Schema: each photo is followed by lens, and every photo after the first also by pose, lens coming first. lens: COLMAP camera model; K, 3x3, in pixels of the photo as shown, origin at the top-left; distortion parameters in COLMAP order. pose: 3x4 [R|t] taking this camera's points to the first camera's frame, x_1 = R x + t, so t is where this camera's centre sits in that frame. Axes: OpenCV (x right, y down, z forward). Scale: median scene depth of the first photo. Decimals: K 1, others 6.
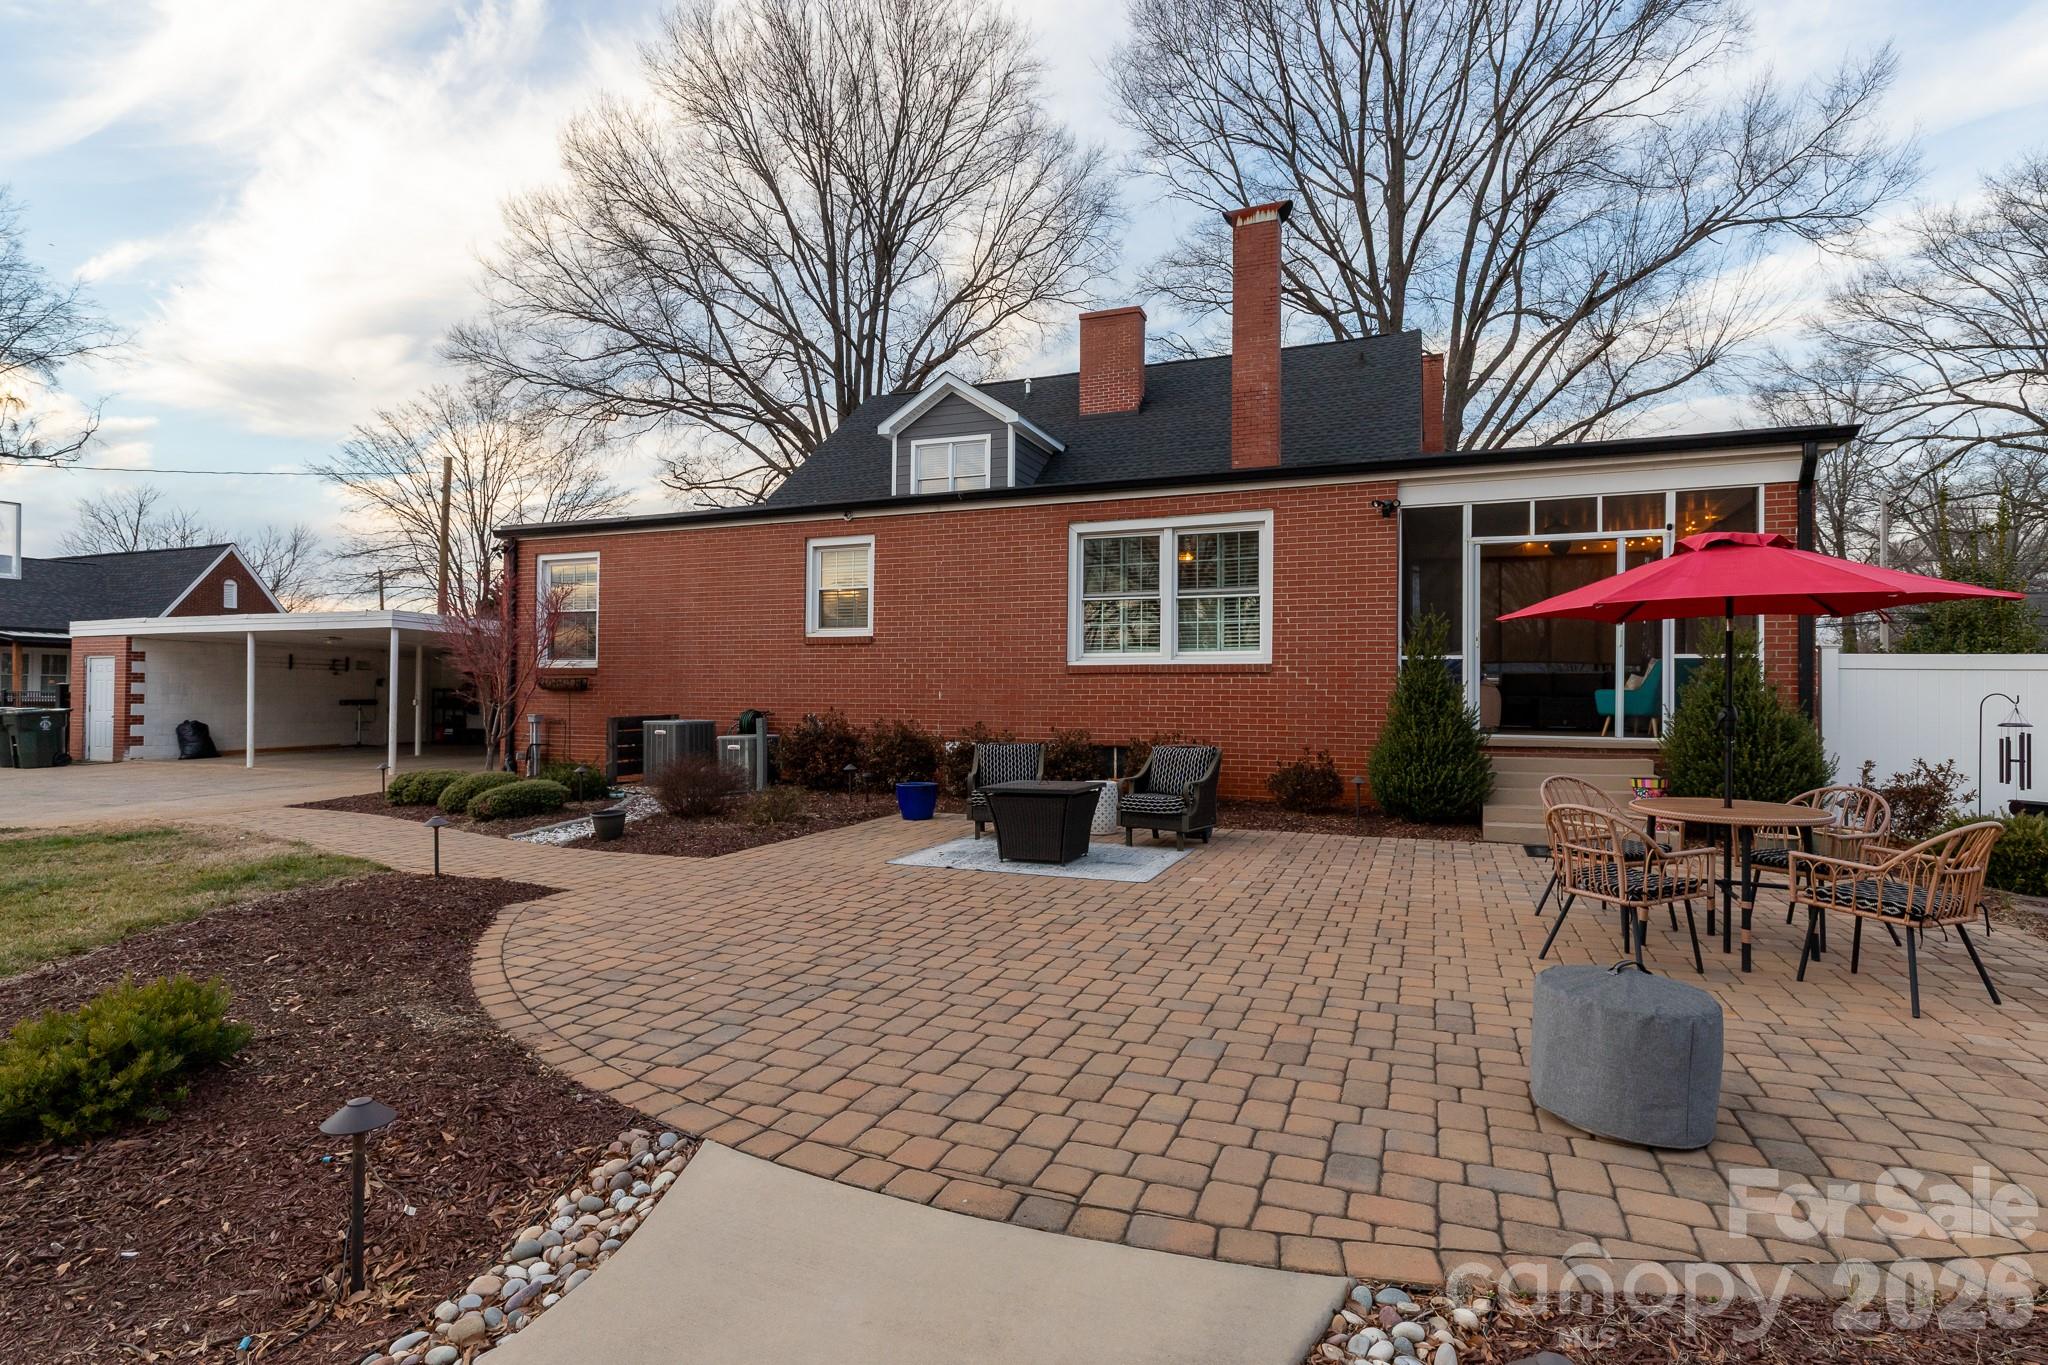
lens RADIAL K [[992.1, 0, 1048.8], [0, 992.1, 685.1], [0, 0, 1]] dist [-0.004289, 0.002225]
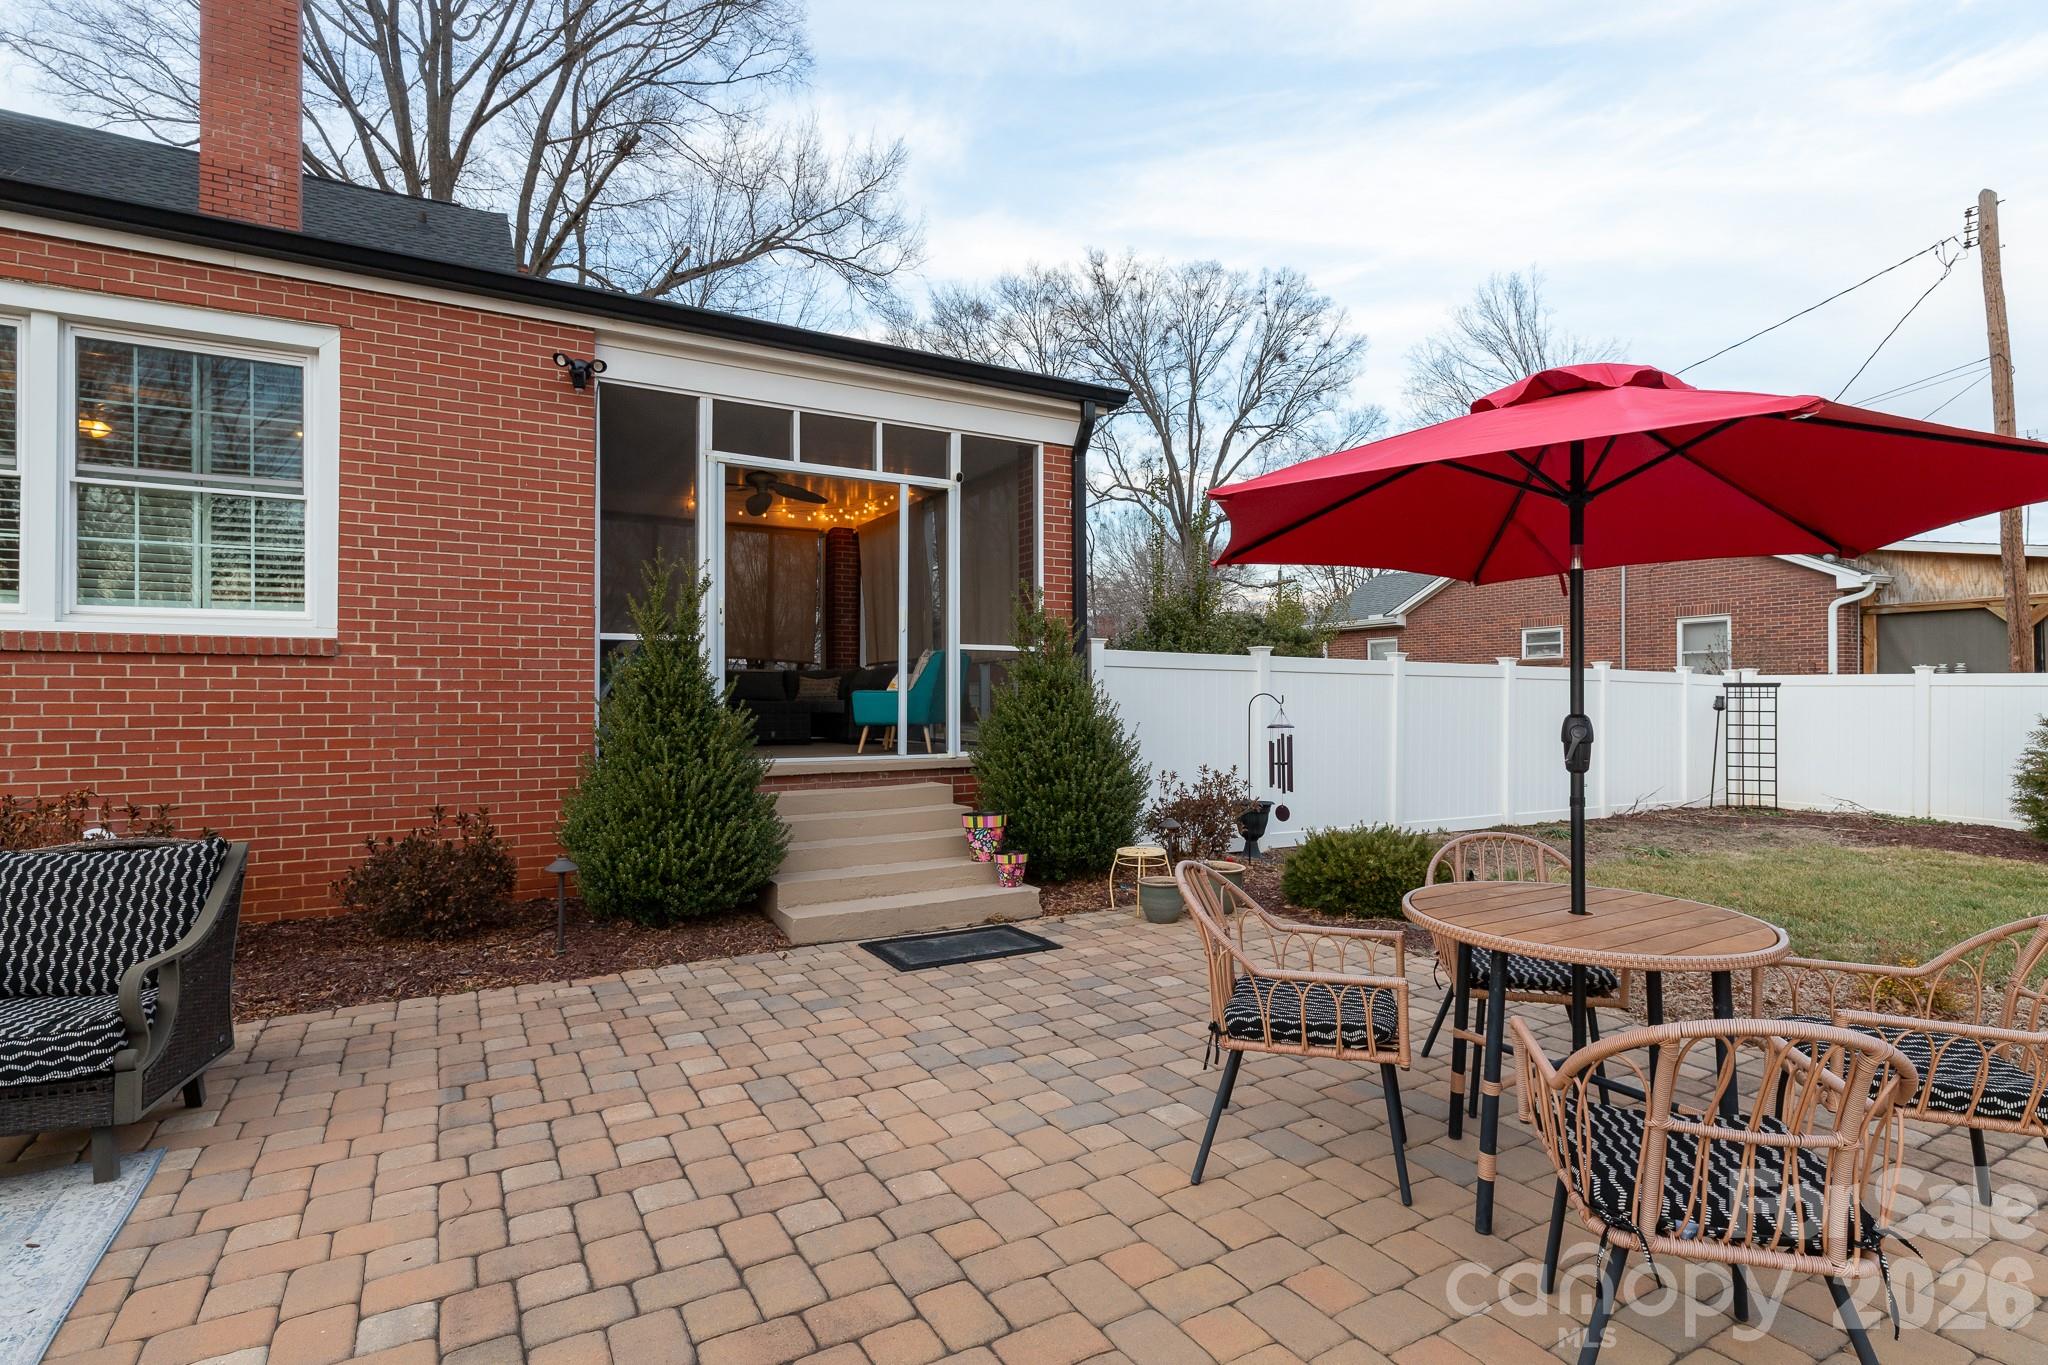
lens RADIAL K [[992.1, 0, 1014.1], [0, 992.1, 689.3], [0, 0, 1]] dist [-0.004289, 0.002225]
pose [[0.619931, 0.001422, 0.784655, 0.027258], [0.001012, 0.999996, -0.002612, 0.002995], [-0.784656, 0.002413, 0.619927, 0.250881]]
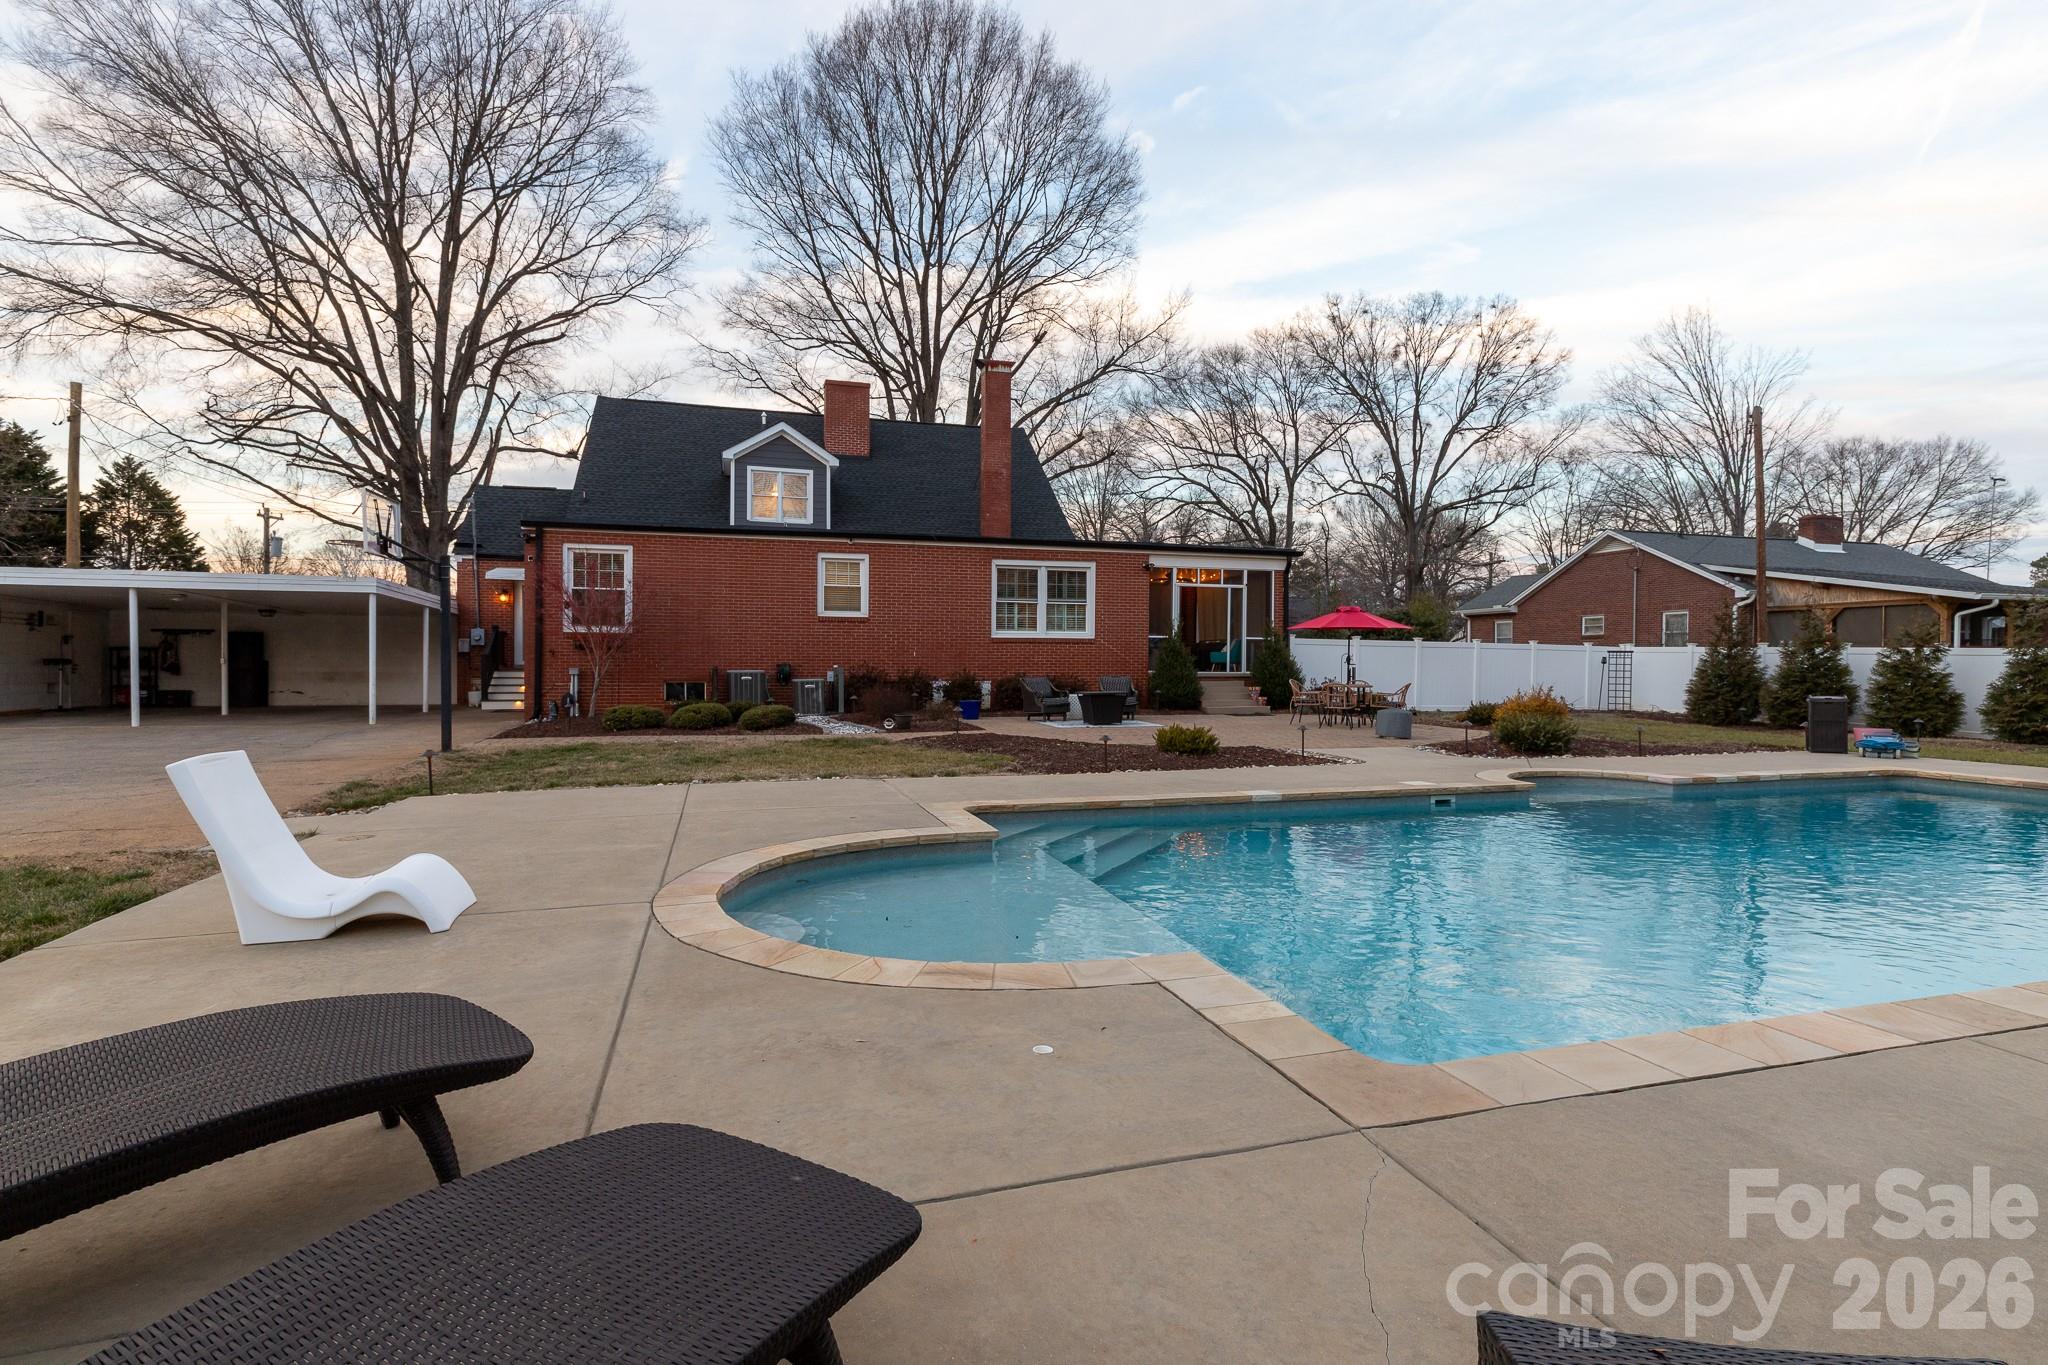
lens RADIAL K [[992.1, 0, 1036.0], [0, 992.1, 669.8], [0, 0, 1]] dist [-0.004289, 0.002225]
pose [[0.776872, -0.007596, 0.629612, -0.667848], [-0.006442, 0.999779, 0.020011, 0.001432], [-0.629625, -0.019602, 0.776652, -0.290920]]
